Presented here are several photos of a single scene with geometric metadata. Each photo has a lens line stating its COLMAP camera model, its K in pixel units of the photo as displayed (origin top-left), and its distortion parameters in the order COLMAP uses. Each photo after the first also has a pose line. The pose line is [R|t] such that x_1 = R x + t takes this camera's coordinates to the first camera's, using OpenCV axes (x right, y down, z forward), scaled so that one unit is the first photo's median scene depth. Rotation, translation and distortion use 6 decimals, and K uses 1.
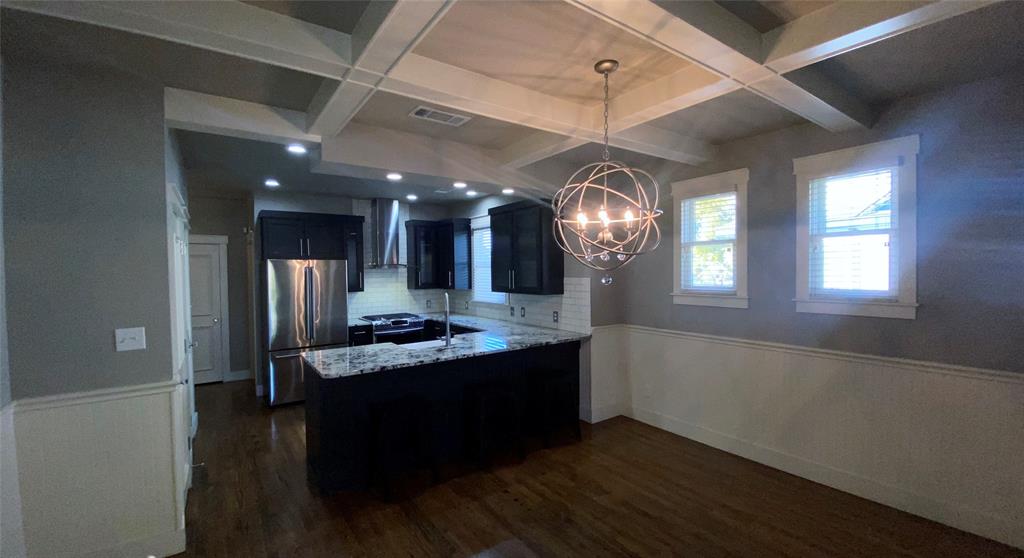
lens RADIAL K [[422.4, 0, 510.1], [0, 422.4, 277.6], [0, 0, 1]] dist [0.010387, -0.003705]
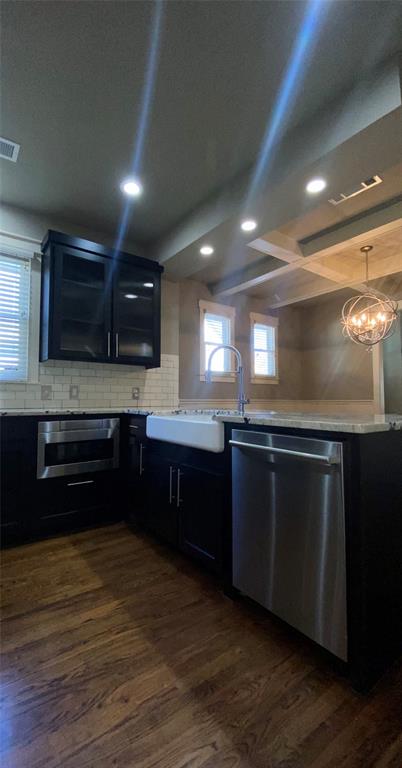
lens RADIAL K [[324.4, 0, 198.2], [0, 324.4, 381.4], [0, 0, 1]] dist [-0.003879, -0.002186]
pose [[-0.039174, 0.070827, 0.996719, -0.649907], [0.015307, 0.997410, -0.070275, 0.127062], [-0.999115, 0.012504, -0.040157, 0.967339]]
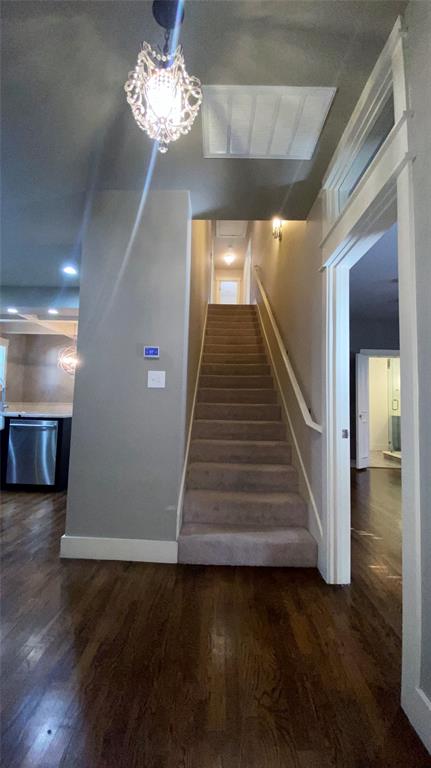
lens RADIAL K [[315.5, 0, 214.0], [0, 315.5, 382.8], [0, 0, 1]] dist [0.000233, -0.006974]
pose [[-0.805625, 0.030517, 0.591639, -1.218856], [-0.002195, 0.998512, -0.054492, 0.102171], [-0.592422, -0.045199, -0.804359, 1.270103]]
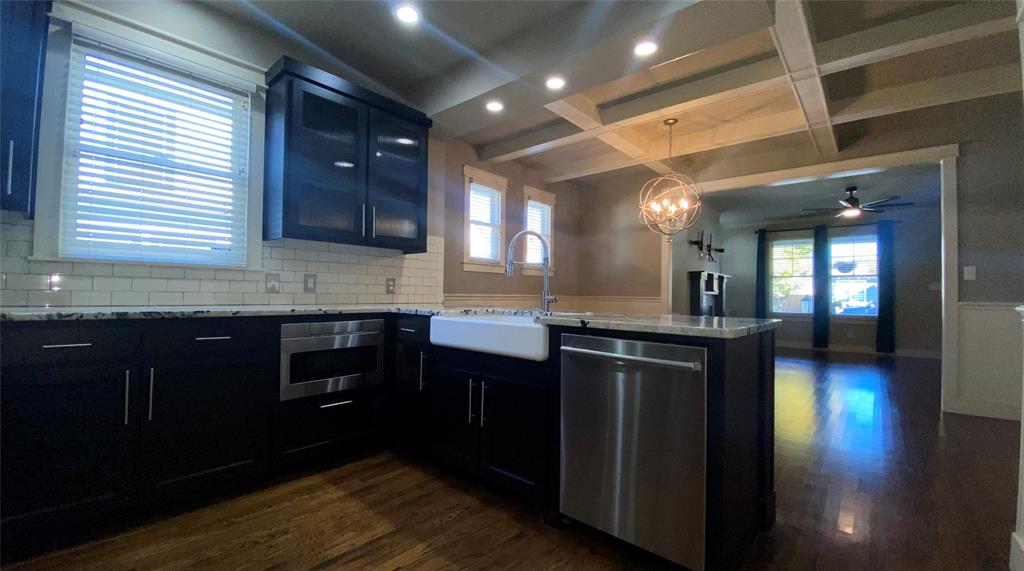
lens RADIAL K [[420.7, 0, 511.5], [0, 420.7, 286.7], [0, 0, 1]] dist [0.000233, -0.006974]
pose [[-0.241960, 0.025901, 0.969940, -0.664637], [0.003299, 0.999660, -0.025871, 0.121406], [-0.970281, -0.003060, -0.241963, 1.055899]]
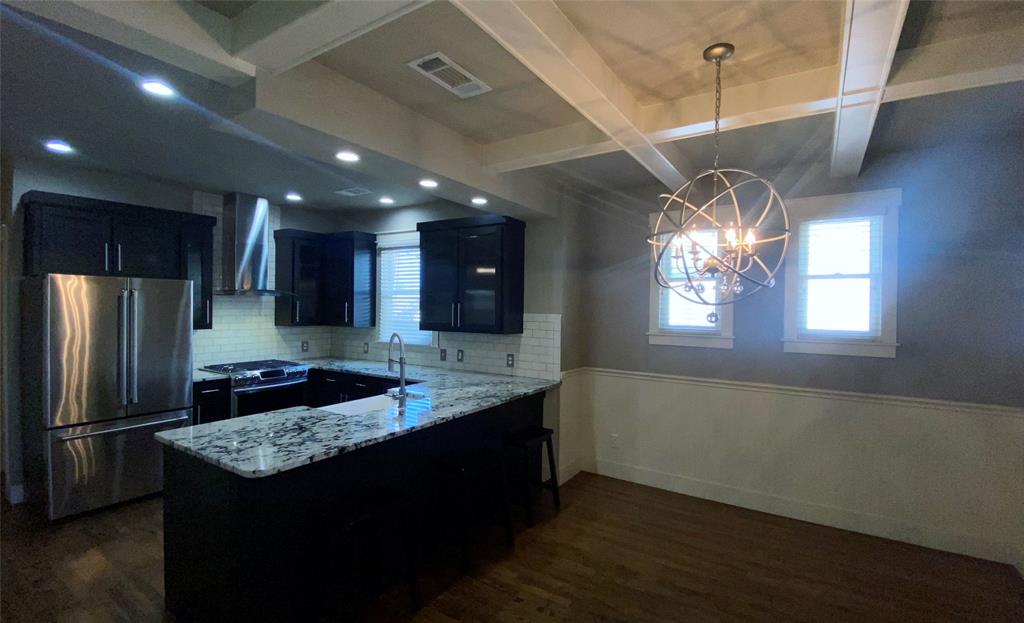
lens RADIAL K [[459.0, 0, 535.0], [0, 459.0, 311.7], [0, 0, 1]] dist [0.002748, -0.002237]
pose [[0.920089, 0.018425, 0.391276, -0.216074], [-0.016832, 0.999830, -0.007501, 0.002910], [-0.391348, 0.000315, 0.920243, 0.170789]]
